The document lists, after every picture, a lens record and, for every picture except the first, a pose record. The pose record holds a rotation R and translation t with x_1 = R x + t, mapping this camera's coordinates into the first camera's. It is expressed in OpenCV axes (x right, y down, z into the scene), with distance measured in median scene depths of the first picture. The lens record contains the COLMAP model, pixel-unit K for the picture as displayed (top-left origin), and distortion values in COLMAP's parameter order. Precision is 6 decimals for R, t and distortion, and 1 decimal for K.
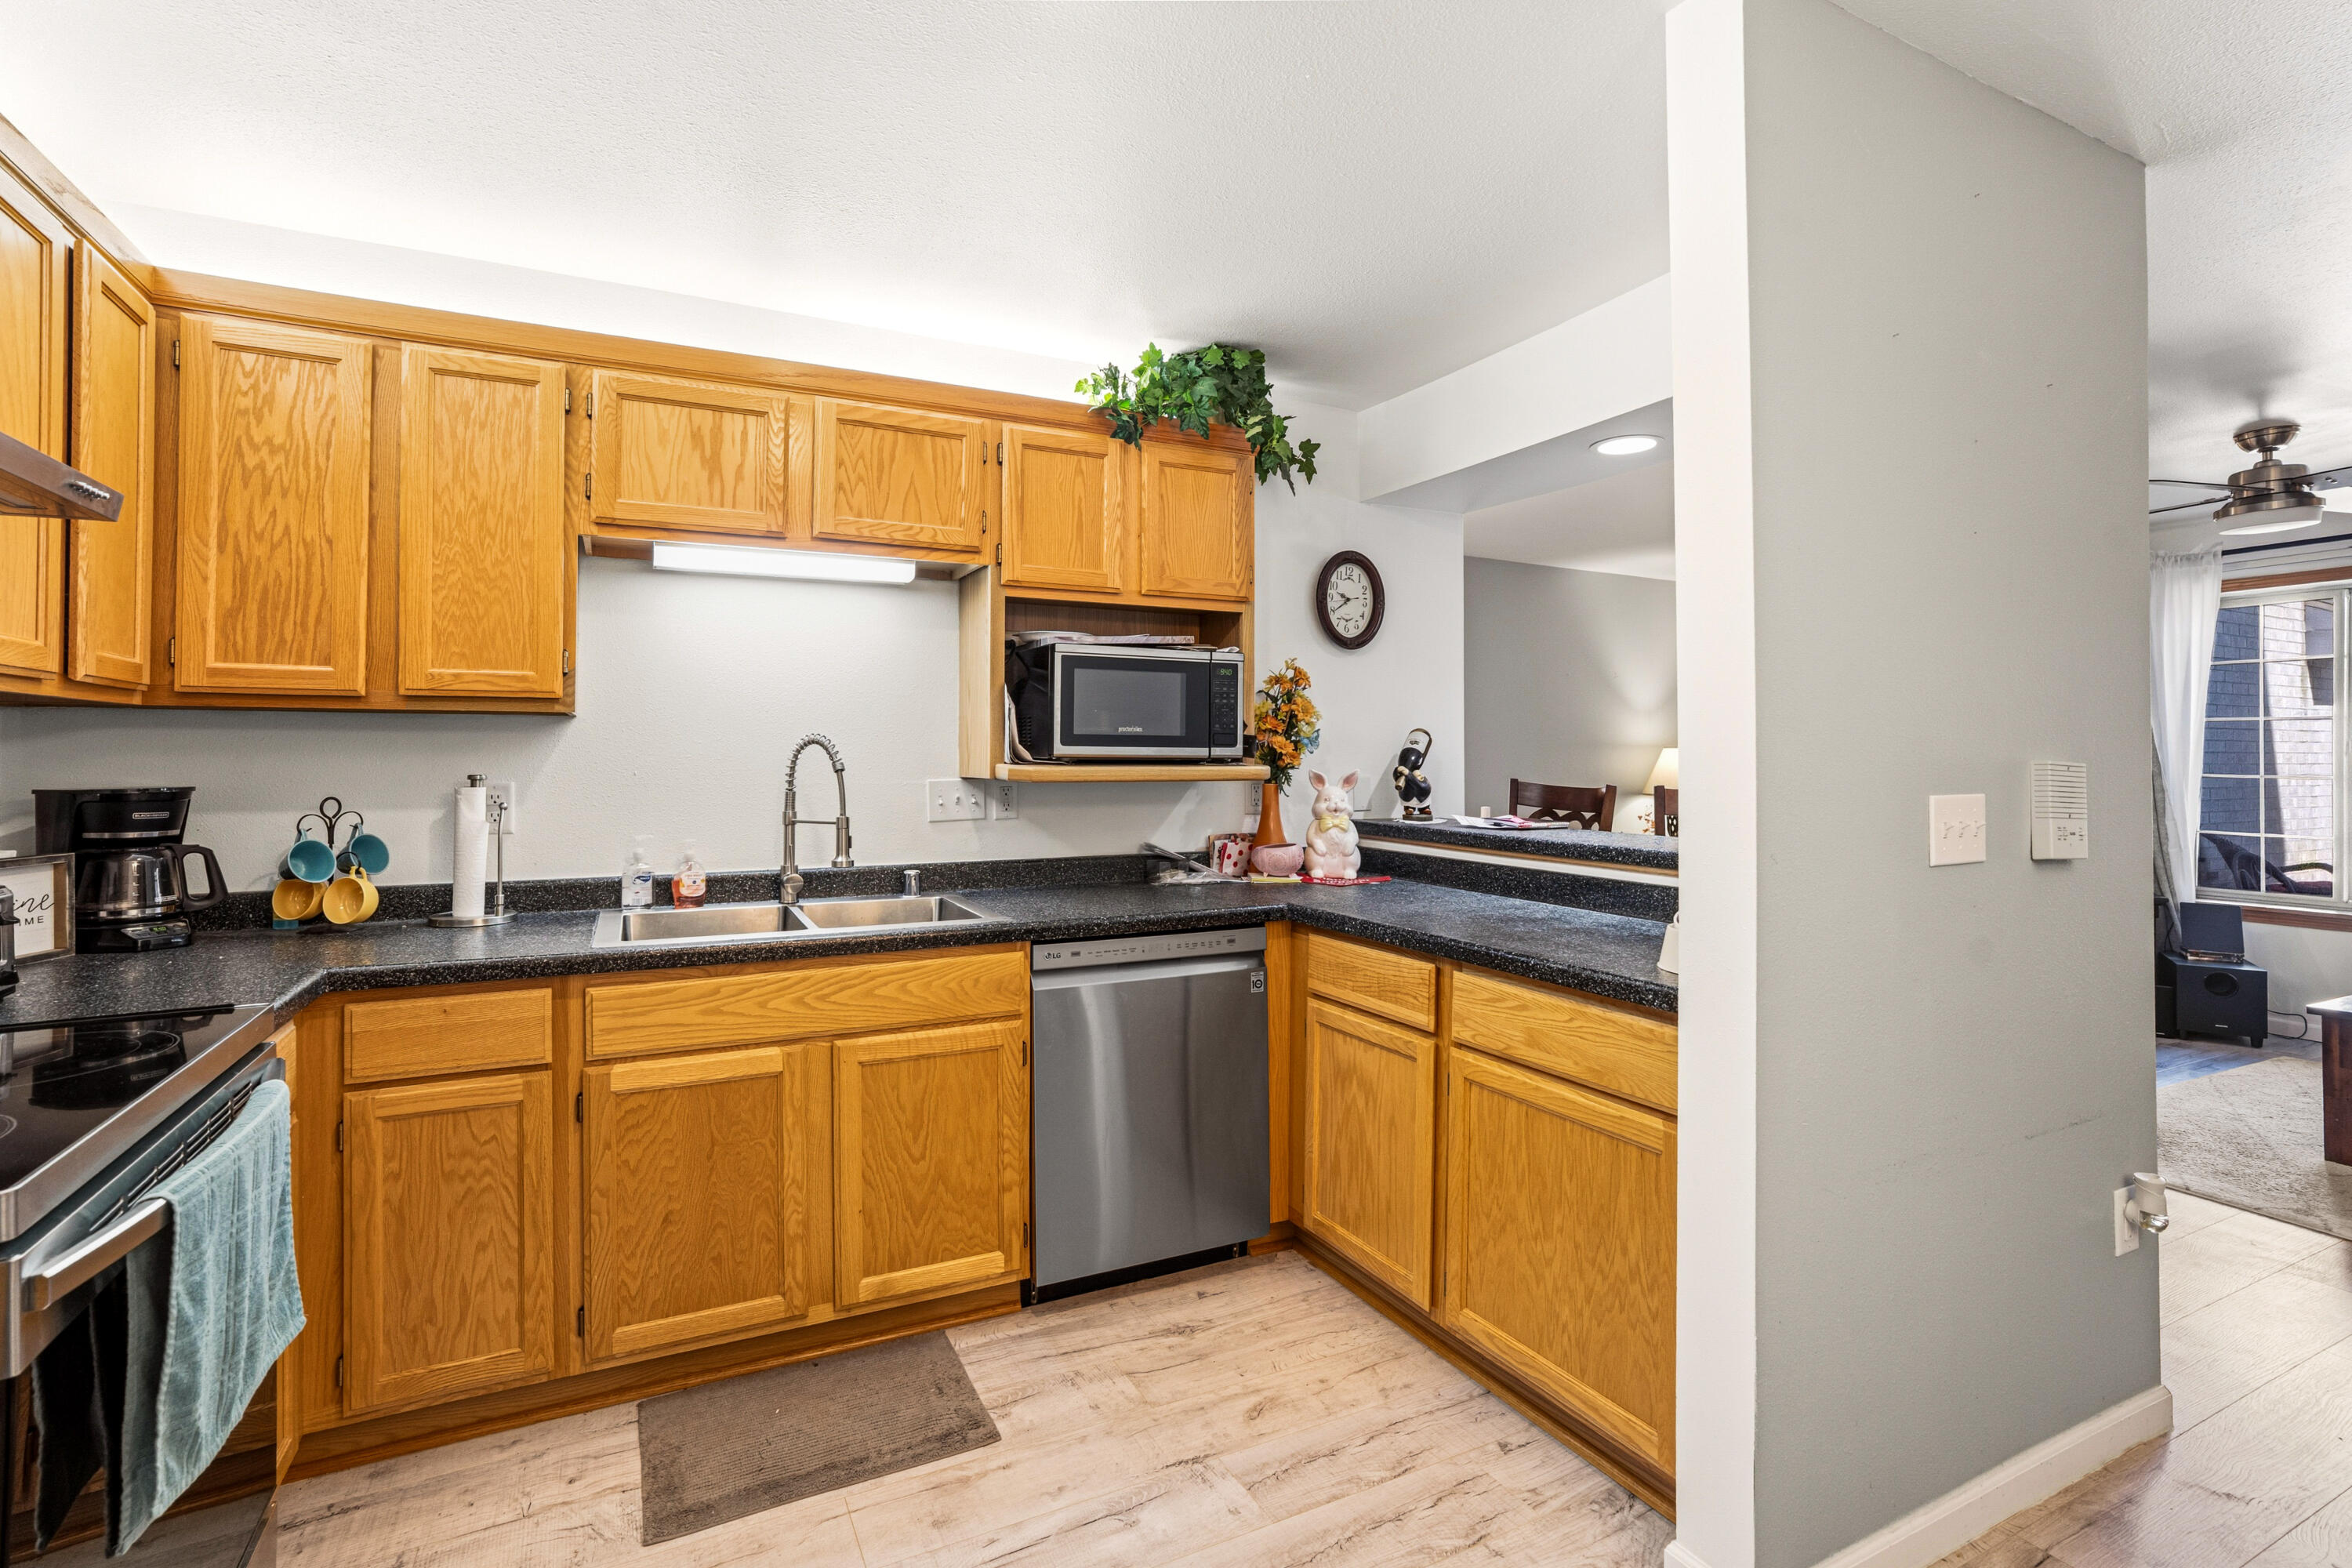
lens RADIAL K [[1095.2, 0, 1169.9], [0, 1095.2, 754.2], [0, 0, 1]] dist [-0.053833, 0.028229]
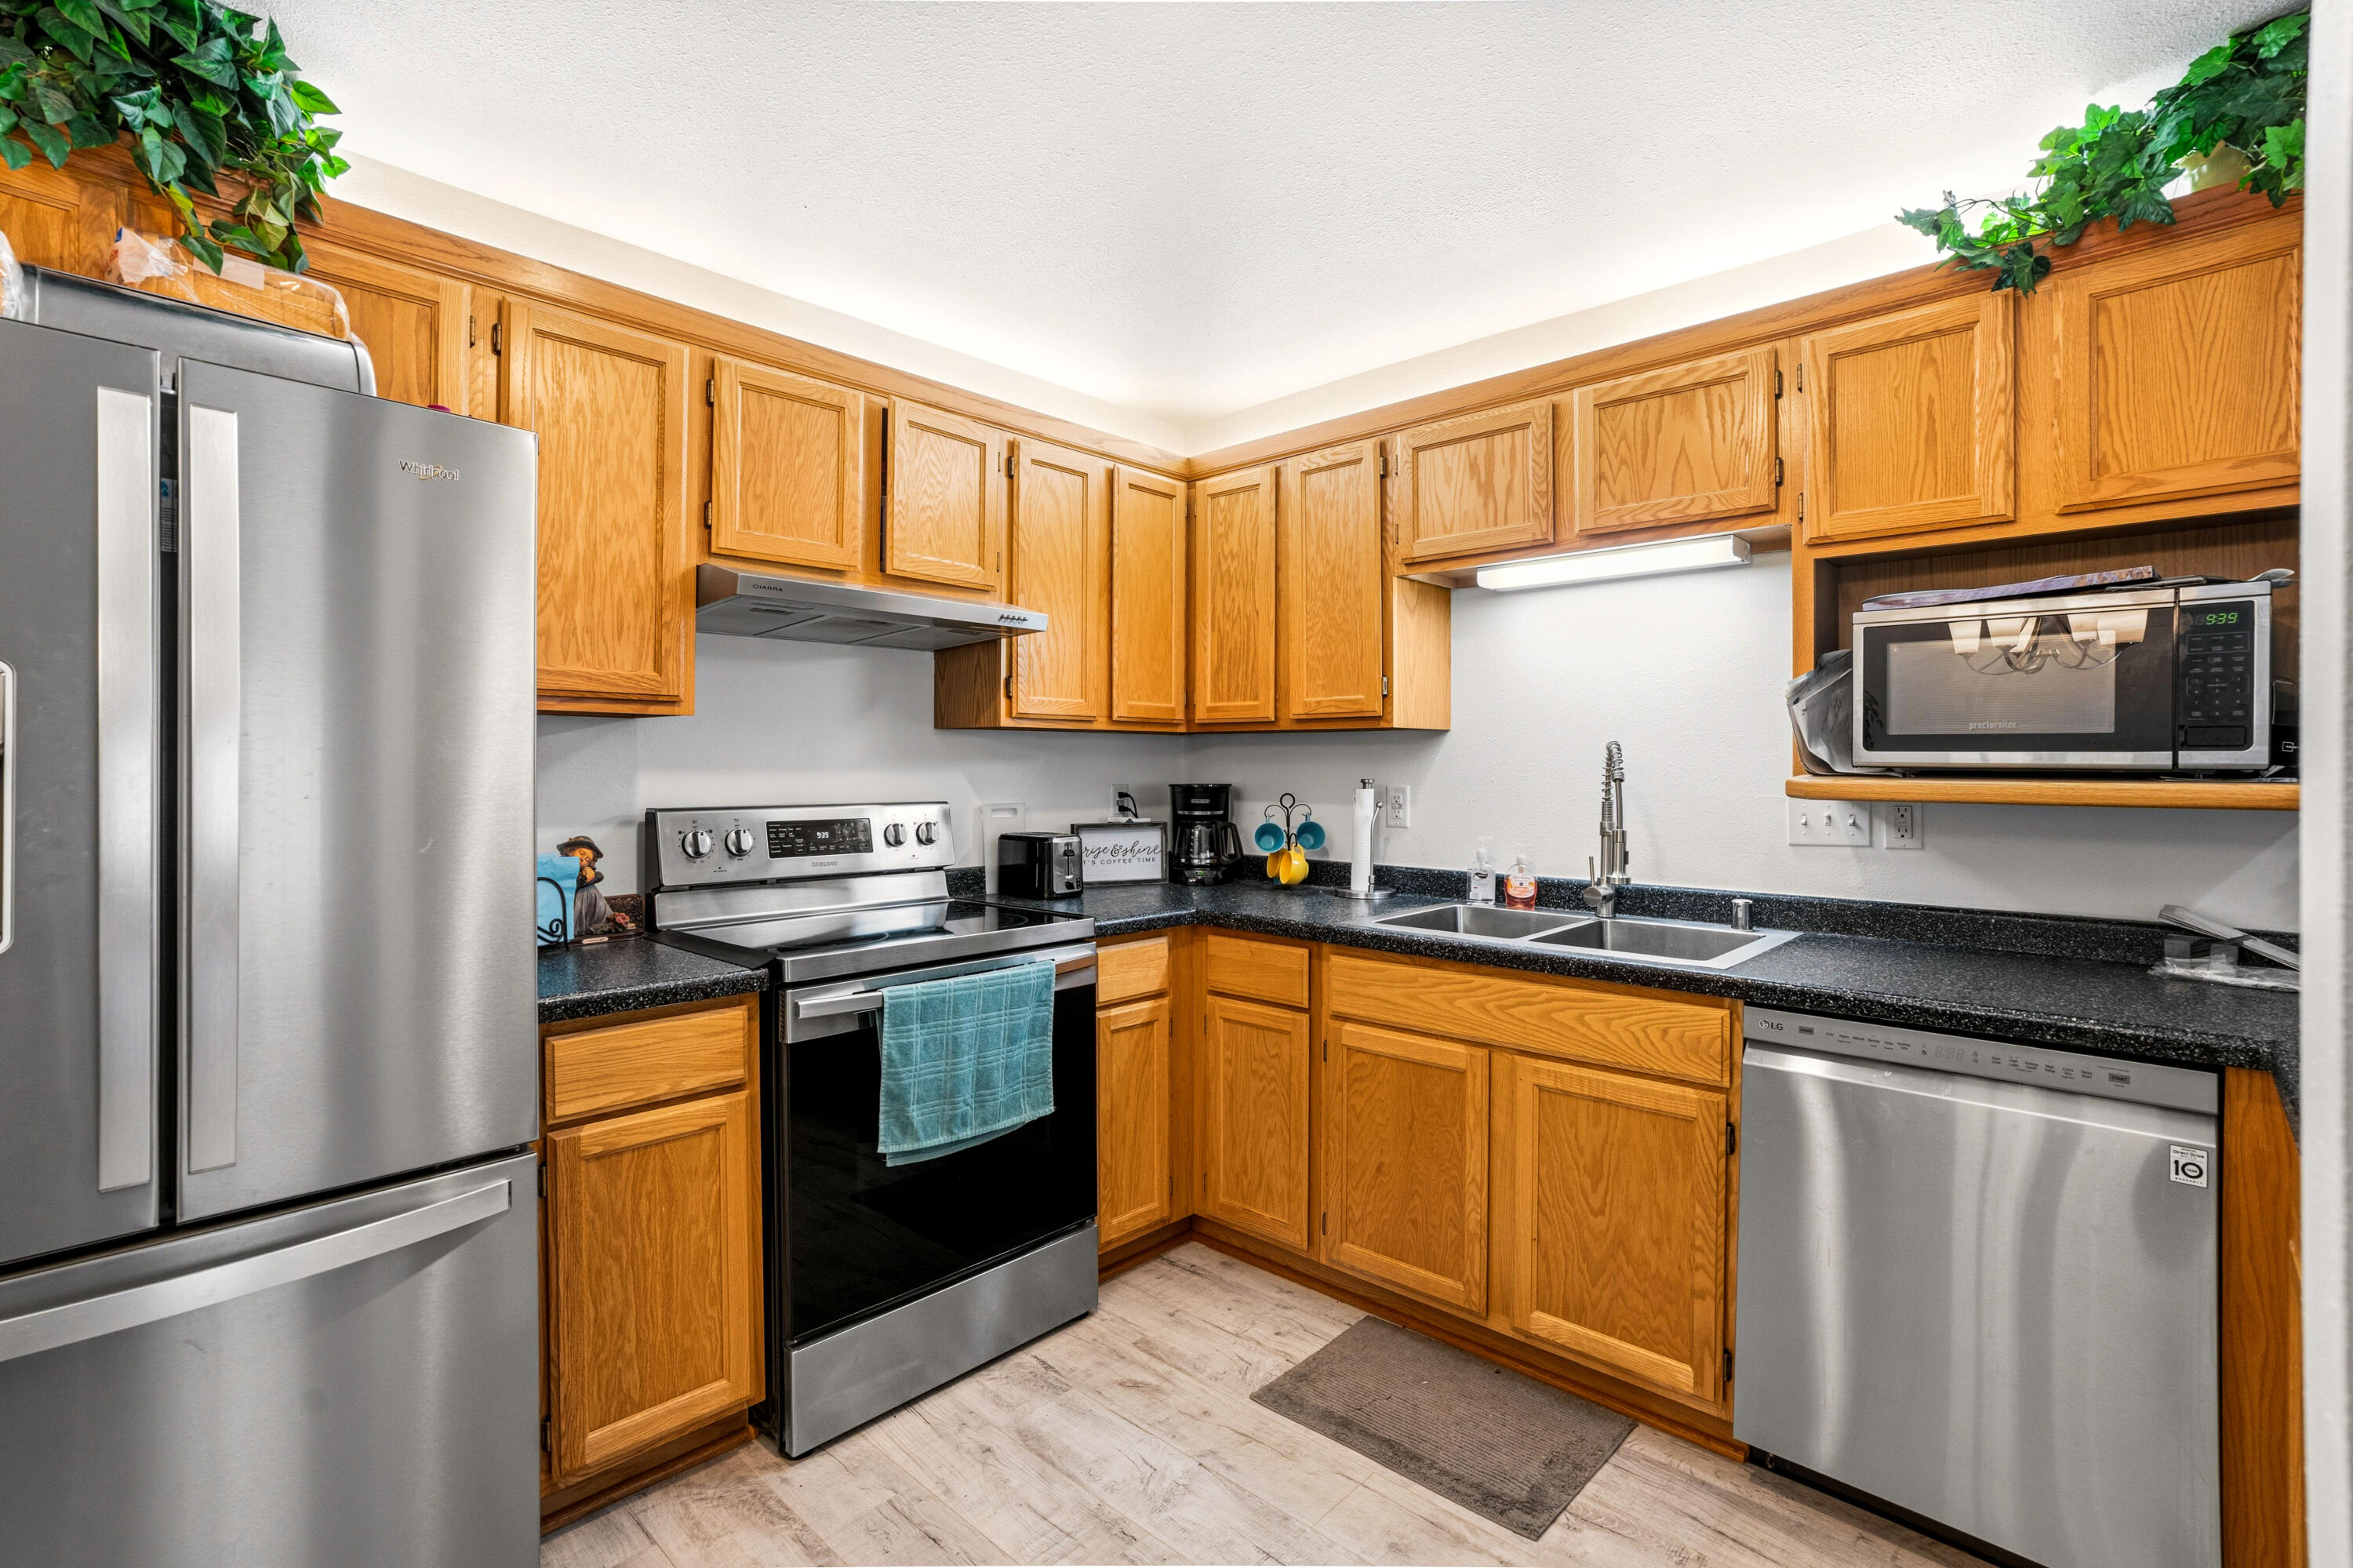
lens RADIAL K [[1078.7, 0, 1207.7], [0, 1078.7, 775.5], [0, 0, 1]] dist [-0.057106, 0.031590]
pose [[0.345032, 0.010512, -0.938532, 0.481422], [0.000412, 0.999935, 0.011351, 0.000591], [0.938591, -0.004303, 0.345006, 0.394079]]
